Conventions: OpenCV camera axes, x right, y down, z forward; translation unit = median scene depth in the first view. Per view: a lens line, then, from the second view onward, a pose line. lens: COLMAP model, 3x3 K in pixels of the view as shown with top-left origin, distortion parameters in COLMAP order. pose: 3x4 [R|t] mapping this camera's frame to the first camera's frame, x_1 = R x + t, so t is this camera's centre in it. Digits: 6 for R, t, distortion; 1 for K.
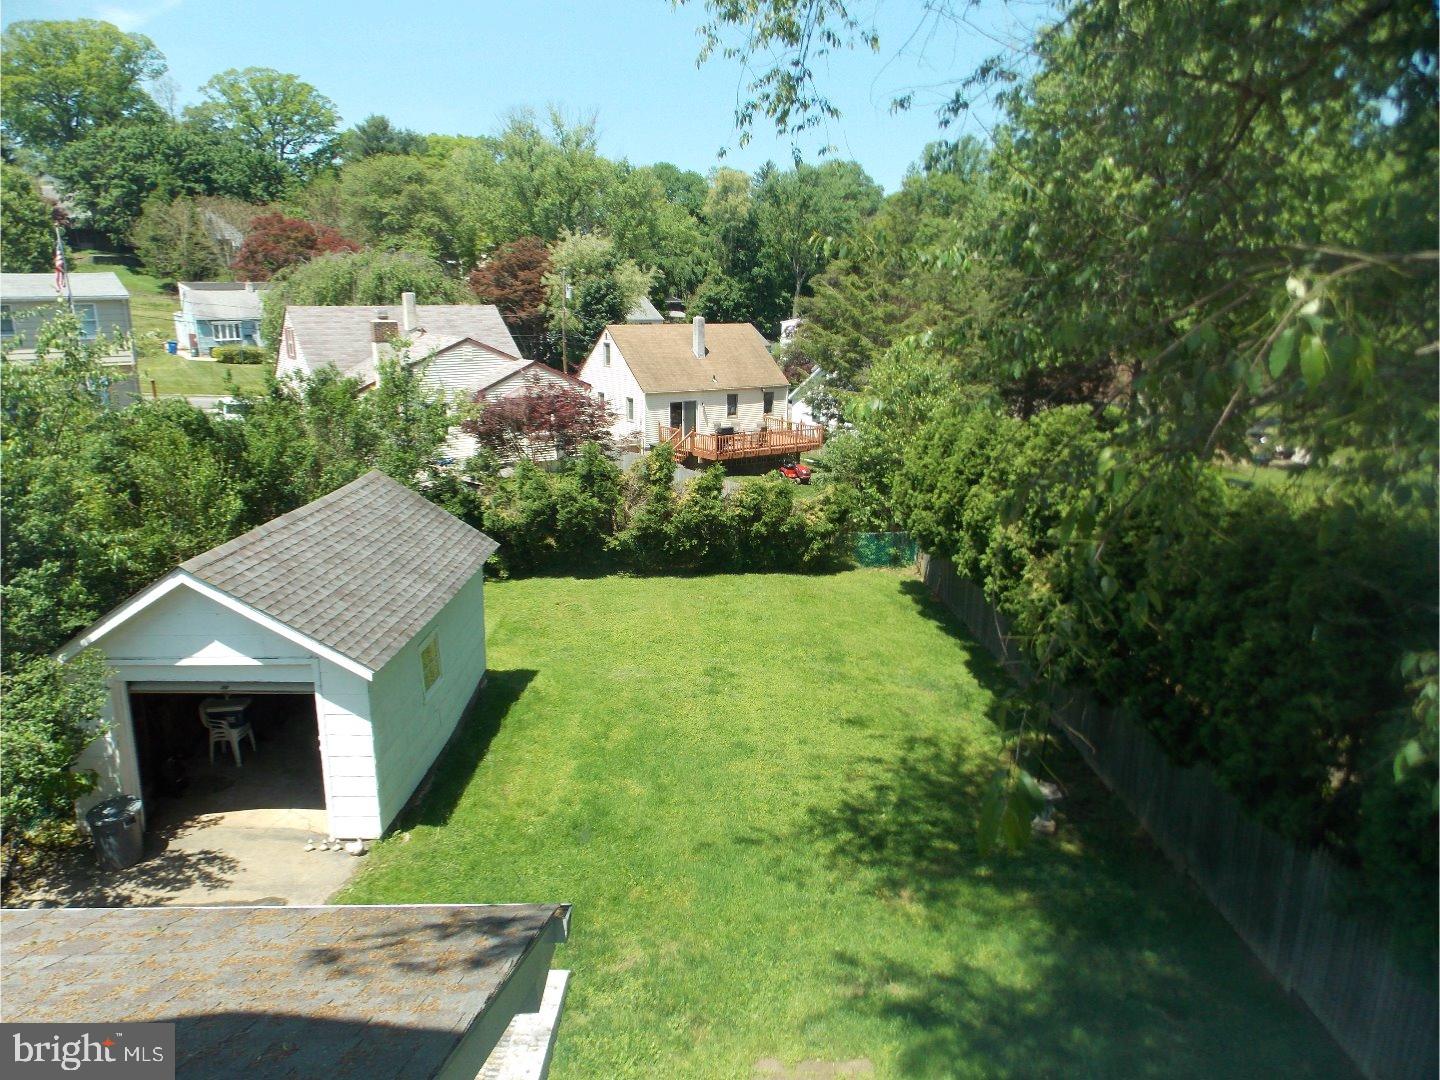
lens RADIAL K [[978.9, 0, 718.7], [0, 978.9, 535.6], [0, 0, 1]] dist [0.010366, 0.000712]
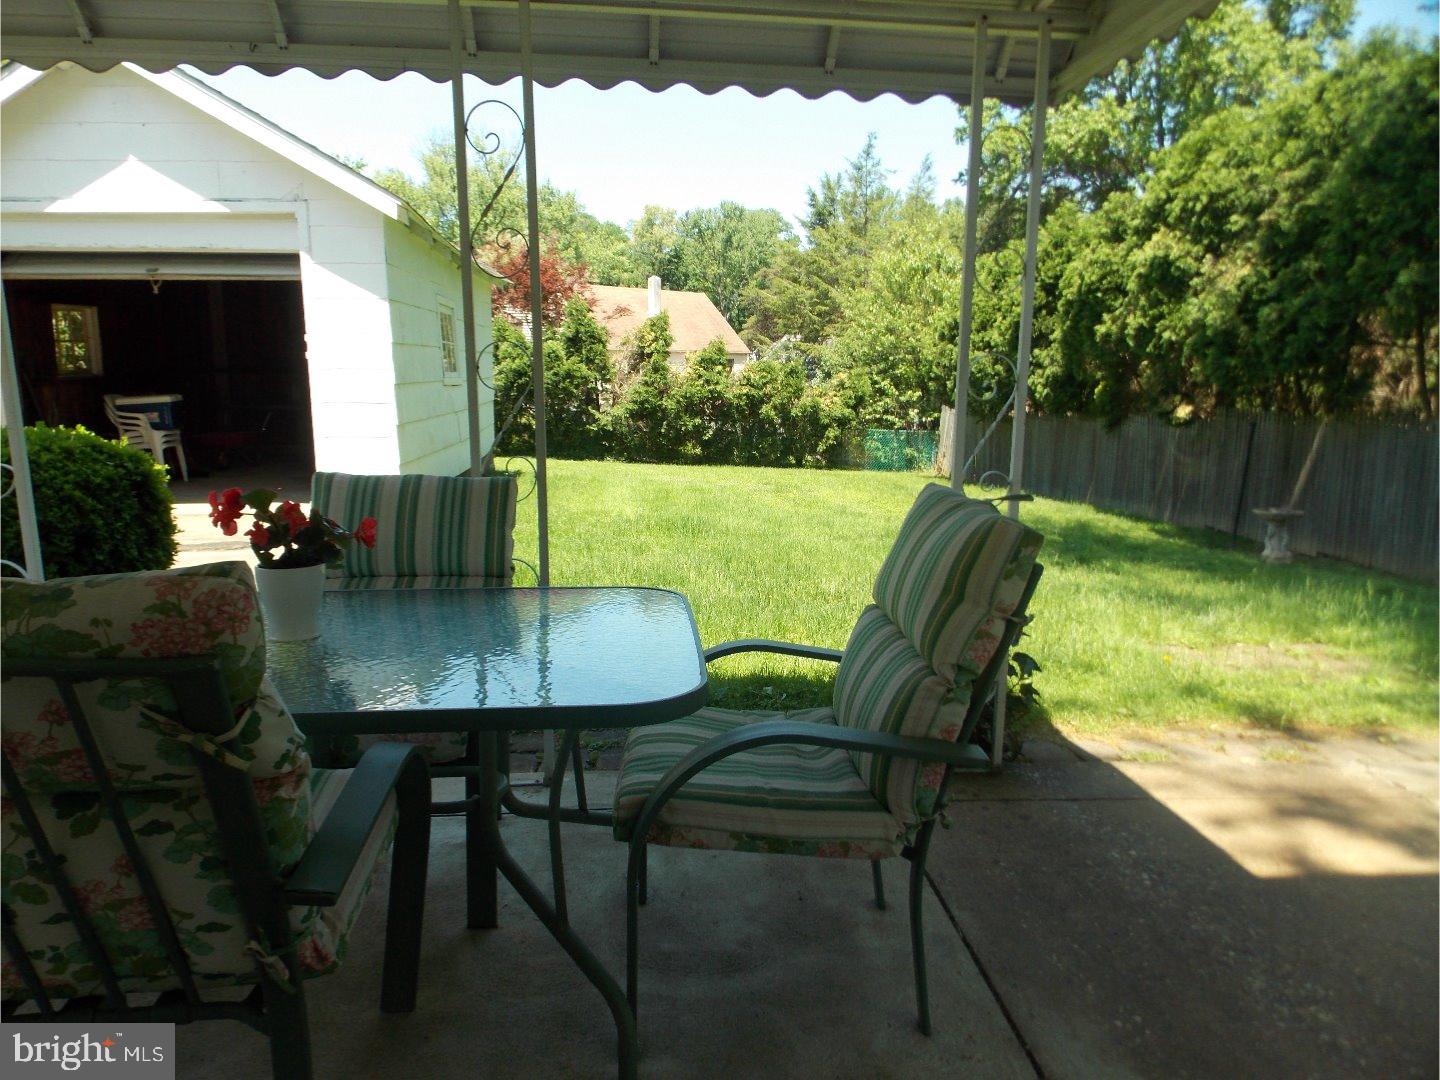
lens RADIAL K [[978.9, 0, 722.1], [0, 978.9, 547.4], [0, 0, 1]] dist [0.010366, 0.000712]
pose [[0.995883, -0.015064, 0.089382, -0.081942], [0.019785, 0.998442, -0.052176, 0.162914], [-0.088457, 0.053730, 0.994630, 0.143528]]
